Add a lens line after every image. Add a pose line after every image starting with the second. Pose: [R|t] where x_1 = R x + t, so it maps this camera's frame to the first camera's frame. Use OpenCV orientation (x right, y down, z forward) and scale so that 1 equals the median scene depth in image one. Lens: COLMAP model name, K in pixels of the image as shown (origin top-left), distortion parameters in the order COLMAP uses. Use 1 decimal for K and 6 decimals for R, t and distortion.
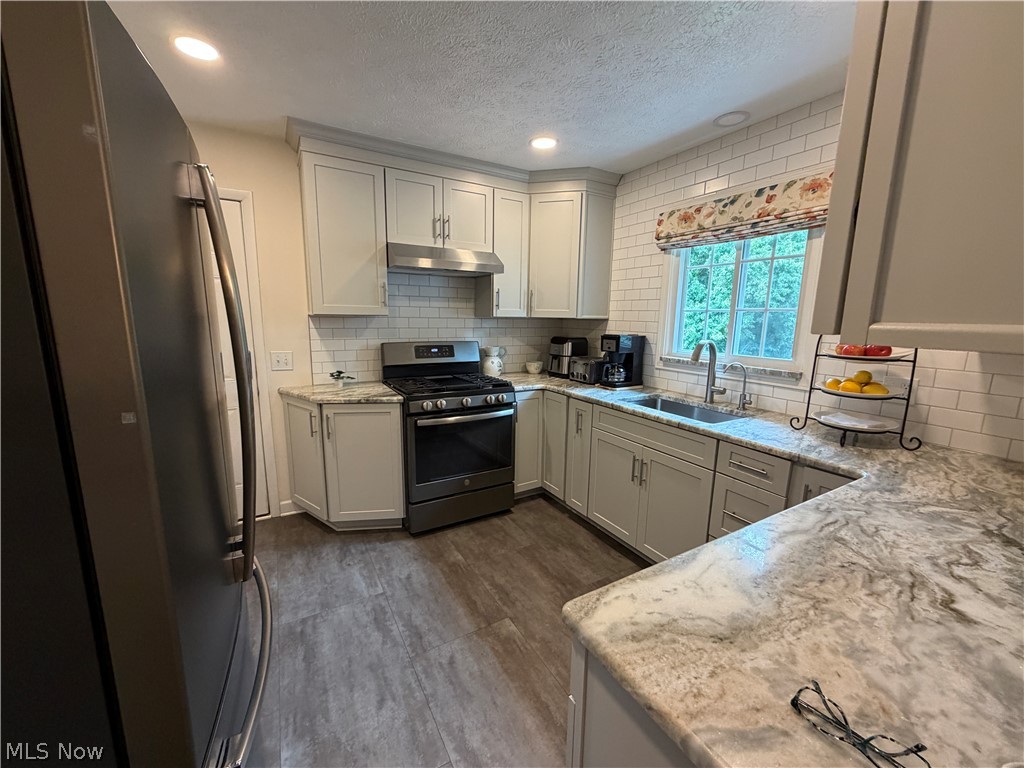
lens RADIAL K [[407.6, 0, 507.7], [0, 407.6, 382.5], [0, 0, 1]] dist [0.001174, -0.000391]
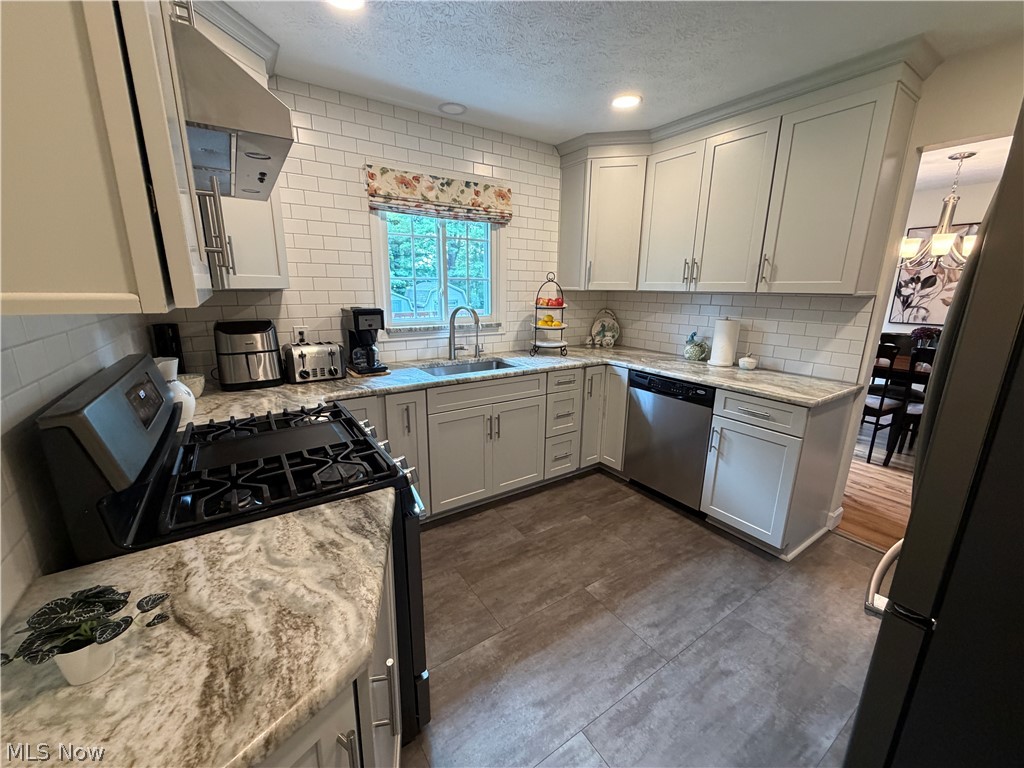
lens RADIAL K [[407.6, 0, 510.3], [0, 407.6, 384.5], [0, 0, 1]] dist [0.001174, -0.000391]
pose [[-0.072254, -0.248641, 0.965897, -0.694020], [0.153607, 0.954100, 0.257095, -0.165438], [-0.985487, 0.166944, -0.030744, 0.926515]]
